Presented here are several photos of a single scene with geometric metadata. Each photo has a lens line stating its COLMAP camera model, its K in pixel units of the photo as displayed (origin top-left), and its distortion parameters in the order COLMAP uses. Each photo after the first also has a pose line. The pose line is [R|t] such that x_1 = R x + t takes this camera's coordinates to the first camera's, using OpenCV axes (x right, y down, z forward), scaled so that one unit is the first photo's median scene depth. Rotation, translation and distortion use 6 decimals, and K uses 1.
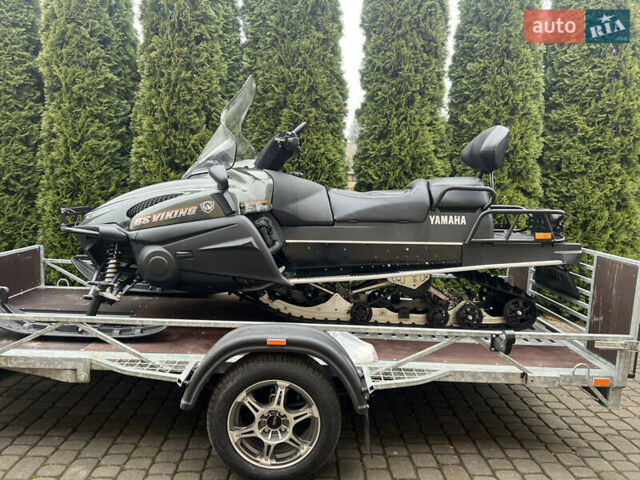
lens RADIAL K [[480.7, 0, 319.7], [0, 480.7, 238.8], [0, 0, 1]] dist [0.047313, -0.057766]
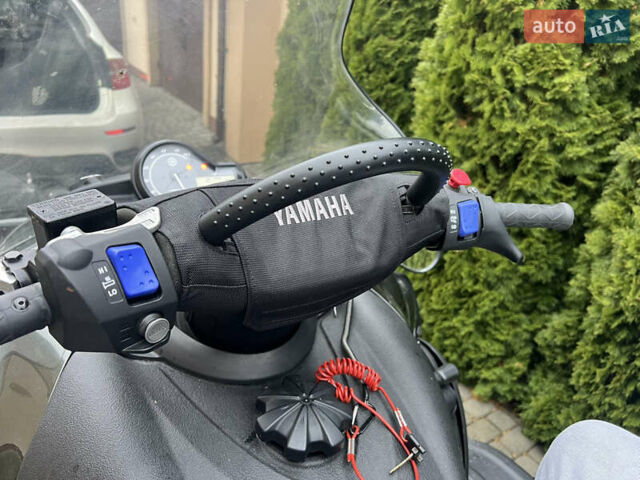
lens RADIAL K [[480.7, 0, 316.5], [0, 480.7, 238.9], [0, 0, 1]] dist [0.047313, -0.057766]
pose [[0.531191, 0.394611, -0.749745, 0.040409], [-0.194956, 0.918097, 0.345094, -0.171383], [0.824517, -0.037143, 0.564617, 0.603164]]
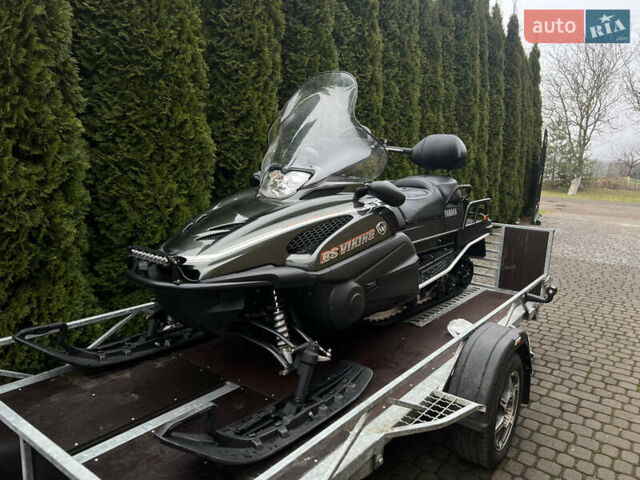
lens RADIAL K [[480.7, 0, 322.6], [0, 480.7, 239.7], [0, 0, 1]] dist [0.047313, -0.057766]
pose [[0.614824, -0.146432, 0.774951, -0.568295], [0.070676, 0.988888, 0.130785, -0.096625], [-0.785491, -0.025639, 0.618341, 0.298414]]
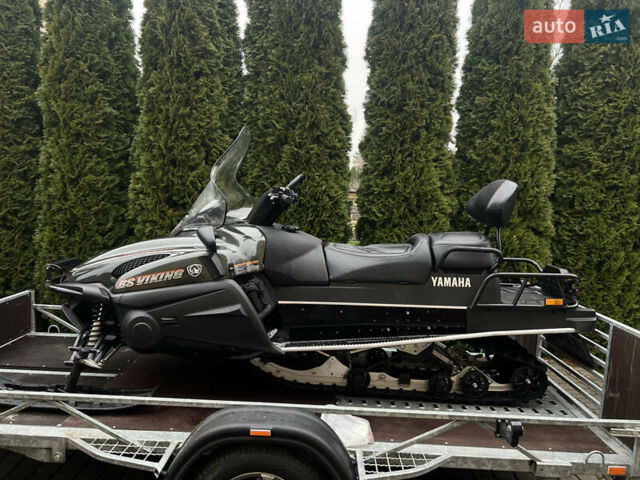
lens RADIAL K [[480.7, 0, 317.0], [0, 480.7, 242.3], [0, 0, 1]] dist [0.047313, -0.057766]
pose [[0.999621, 0.007638, -0.026454, 0.018222], [-0.007944, 0.999903, -0.011484, -0.063558], [0.026364, 0.011689, 0.999584, 0.034350]]
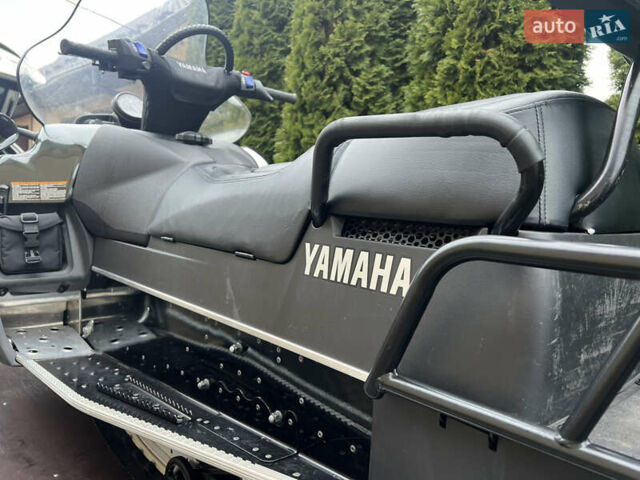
lens RADIAL K [[480.7, 0, 316.7], [0, 480.7, 242.2], [0, 0, 1]] dist [0.047313, -0.057766]
pose [[0.696858, 0.088442, -0.711735, 0.264892], [-0.123043, 0.992397, 0.002846, -0.030848], [0.706575, 0.085591, 0.702442, 0.500568]]
